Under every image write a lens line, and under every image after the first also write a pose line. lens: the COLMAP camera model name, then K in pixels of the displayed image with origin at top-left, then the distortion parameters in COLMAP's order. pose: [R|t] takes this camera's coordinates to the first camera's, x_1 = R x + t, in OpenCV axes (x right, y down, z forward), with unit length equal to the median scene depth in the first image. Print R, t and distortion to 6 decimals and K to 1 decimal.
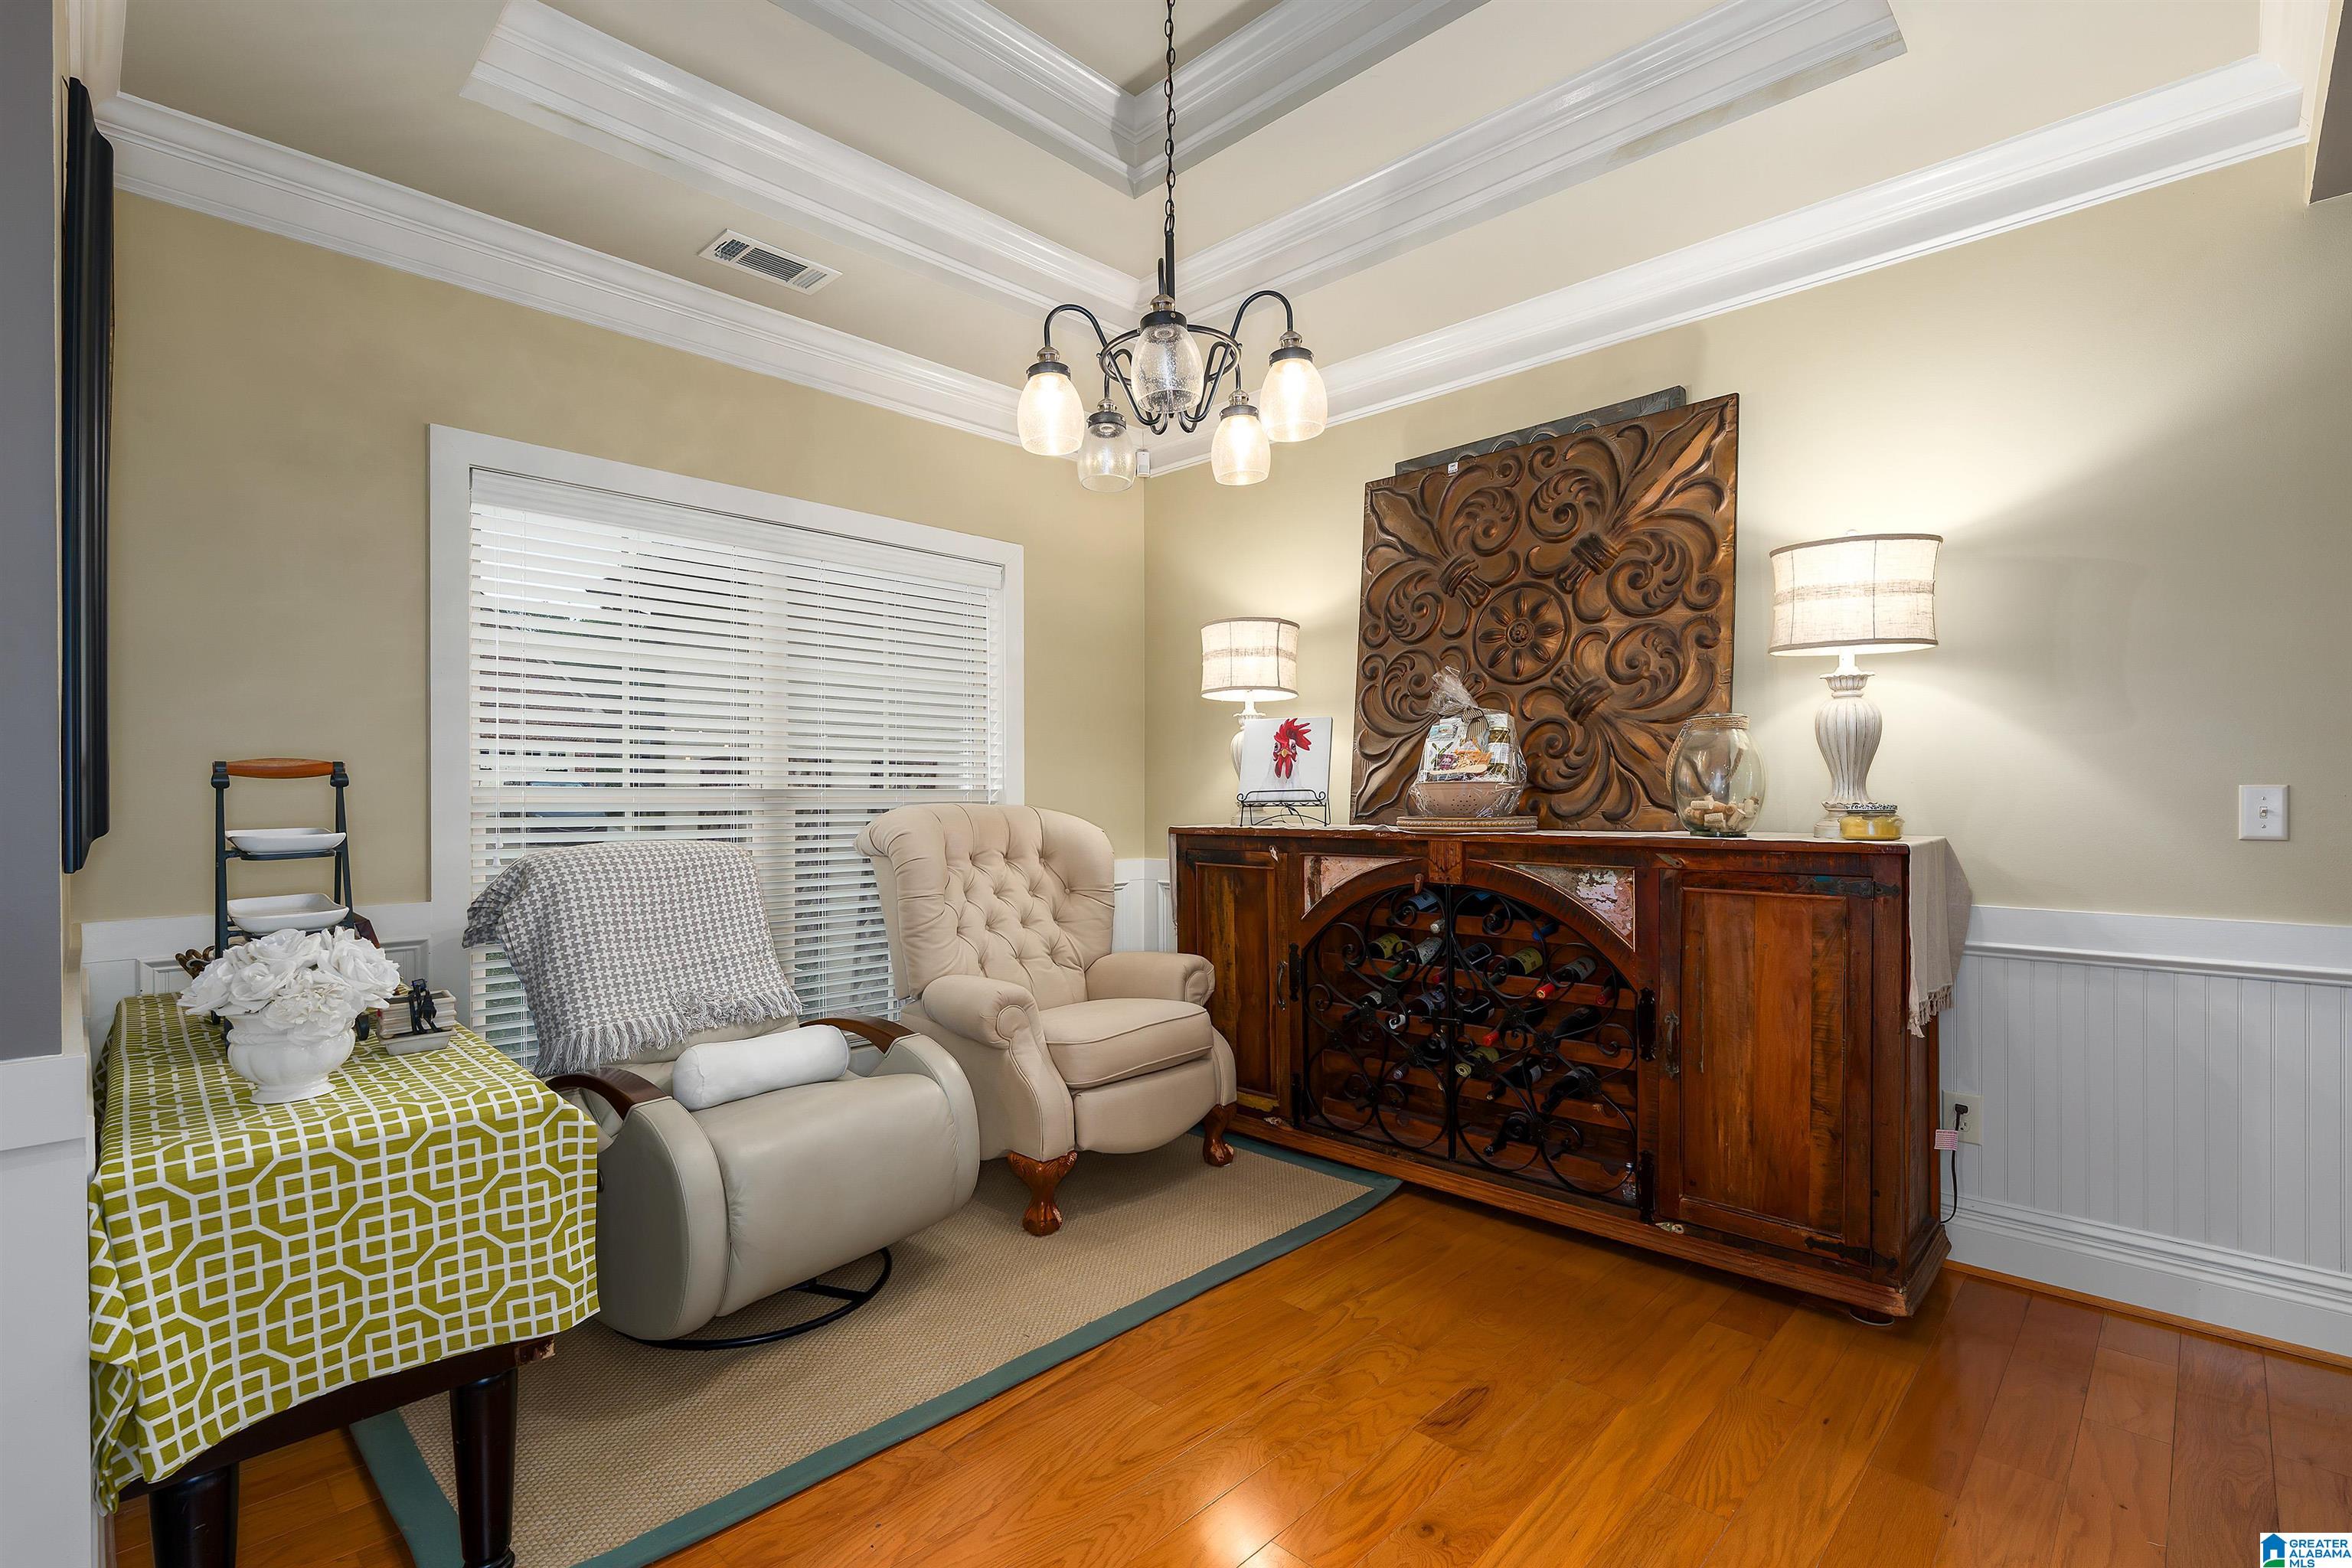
lens RADIAL K [[1050.1, 0, 1187.9], [0, 1050.1, 807.1], [0, 0, 1]] dist [-0.009437, 0.000651]
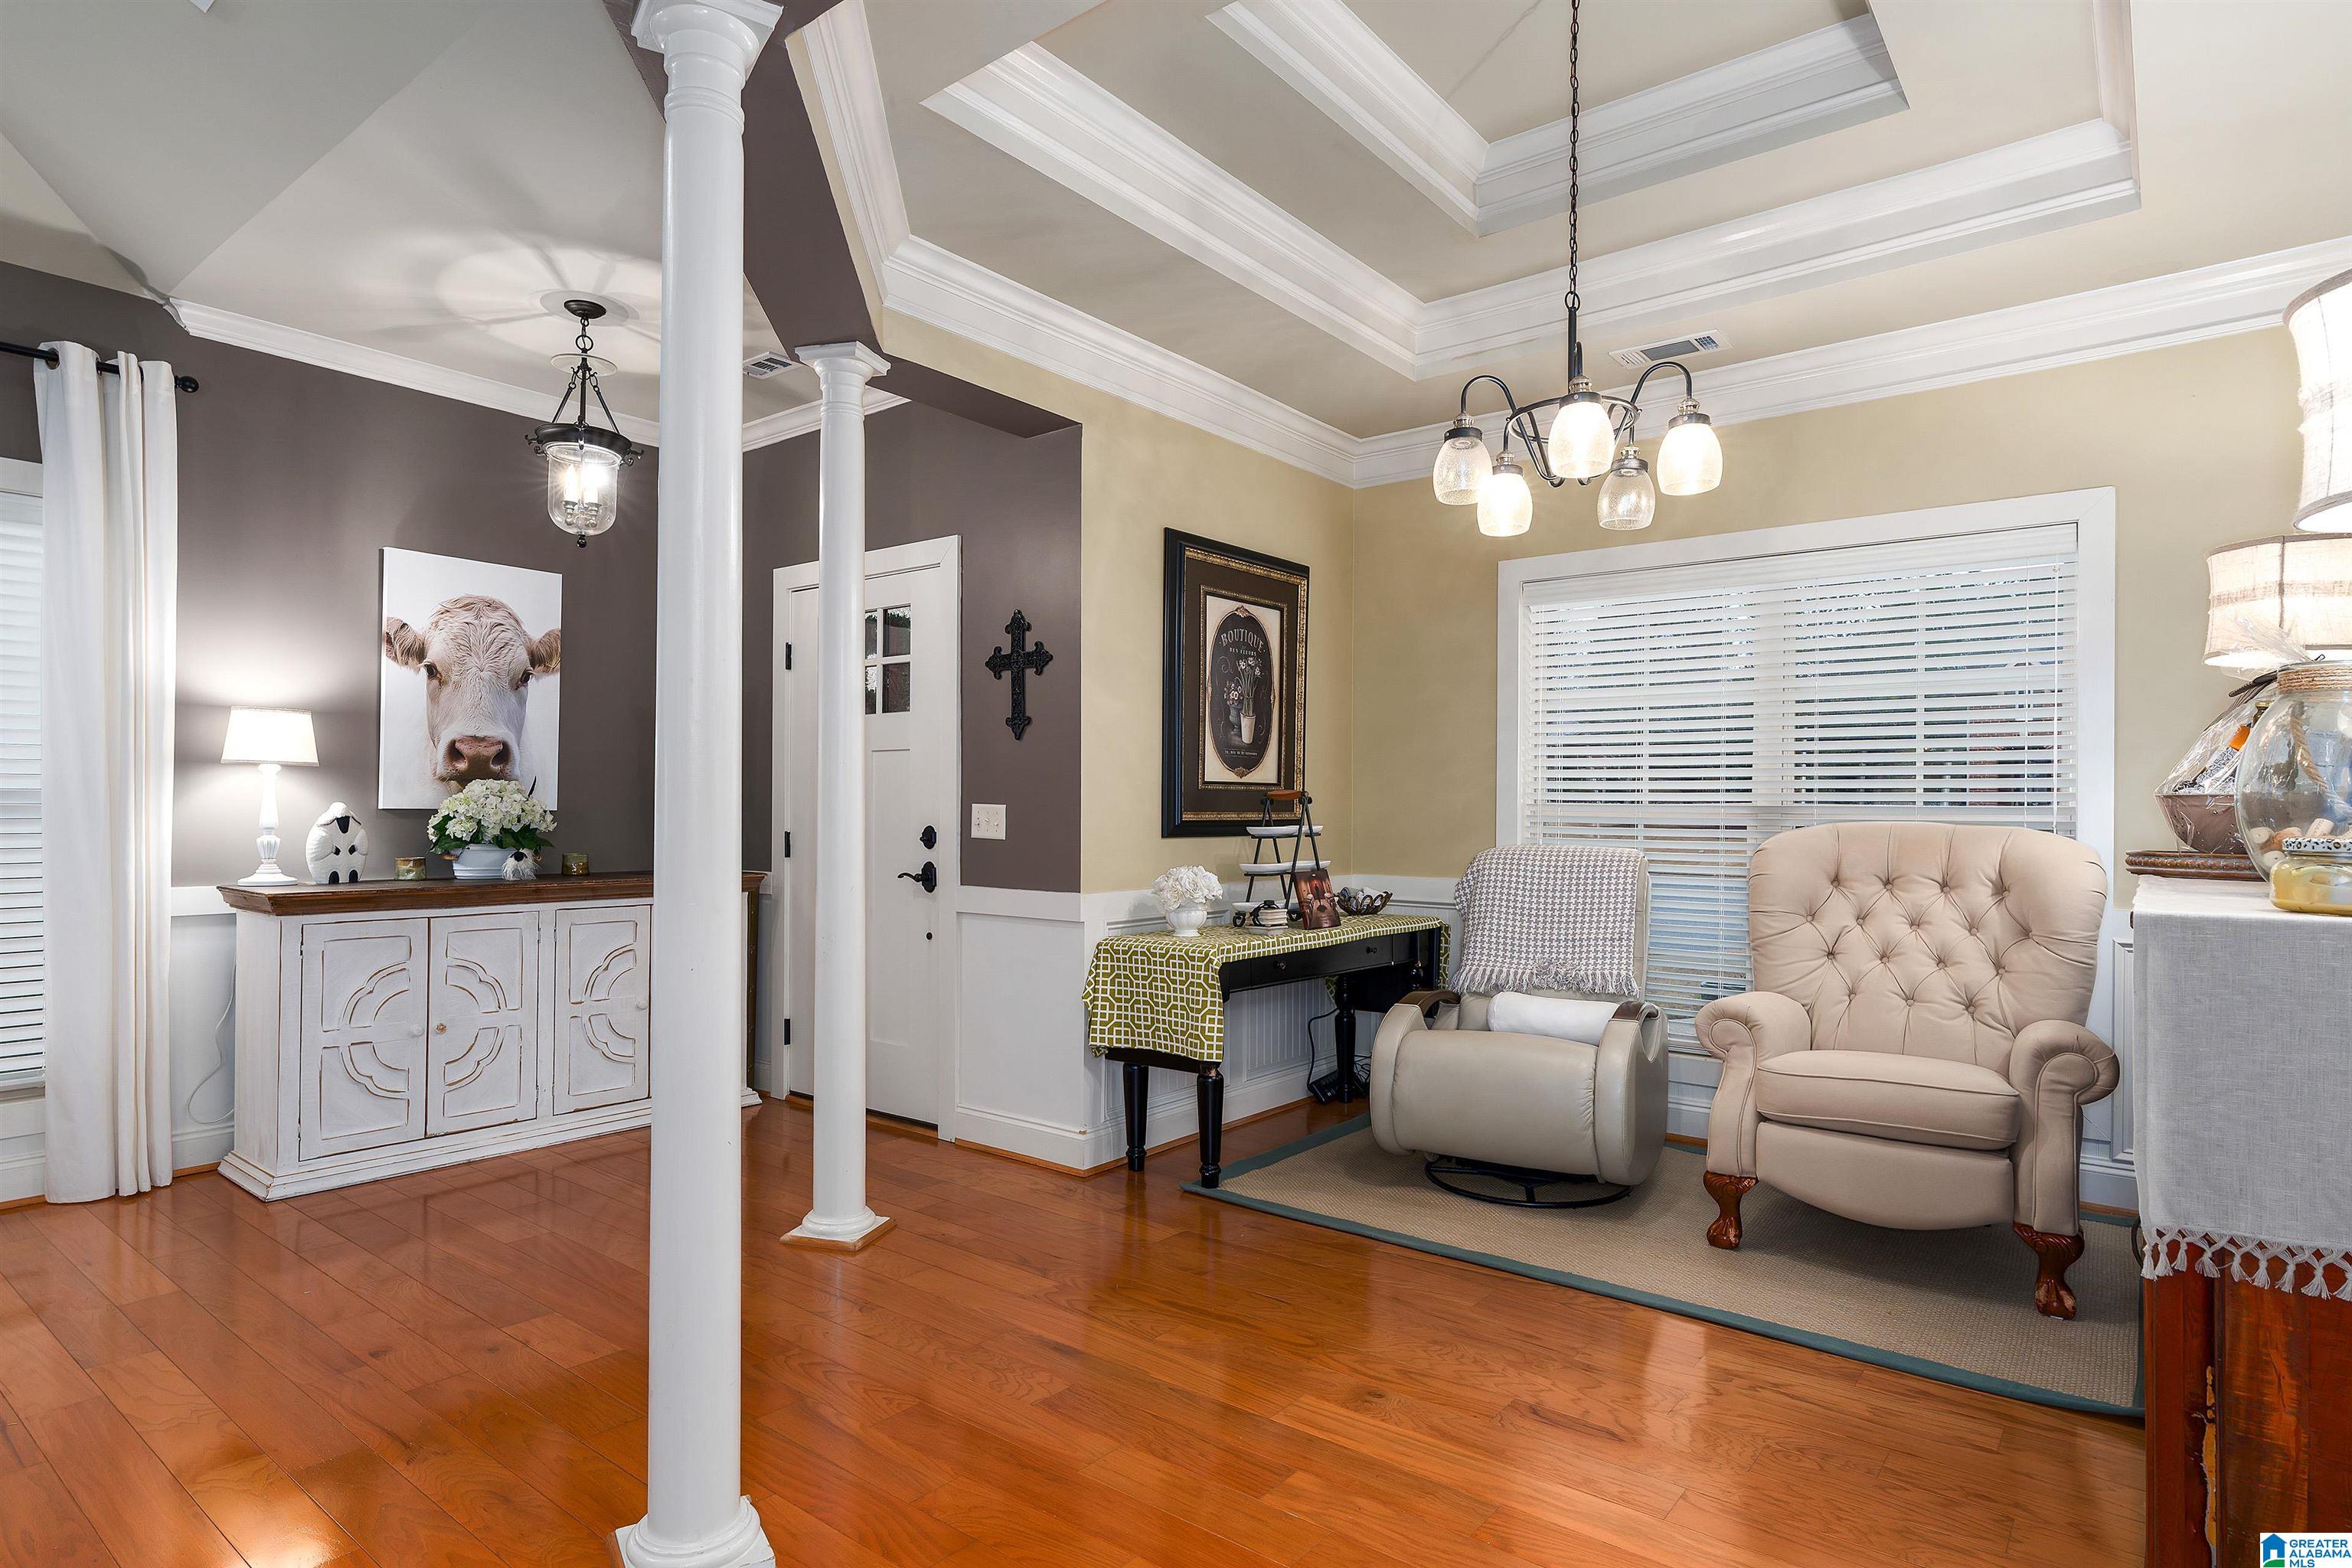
lens RADIAL K [[1238.4, 0, 1191.3], [0, 1238.4, 819.7], [0, 0, 1]] dist [-0.002863, 0.000781]
pose [[0.111127, 0.010650, -0.993749, 0.814625], [-0.018531, 0.999791, 0.008642, -0.003450], [0.993633, 0.017455, 0.111301, 0.293556]]
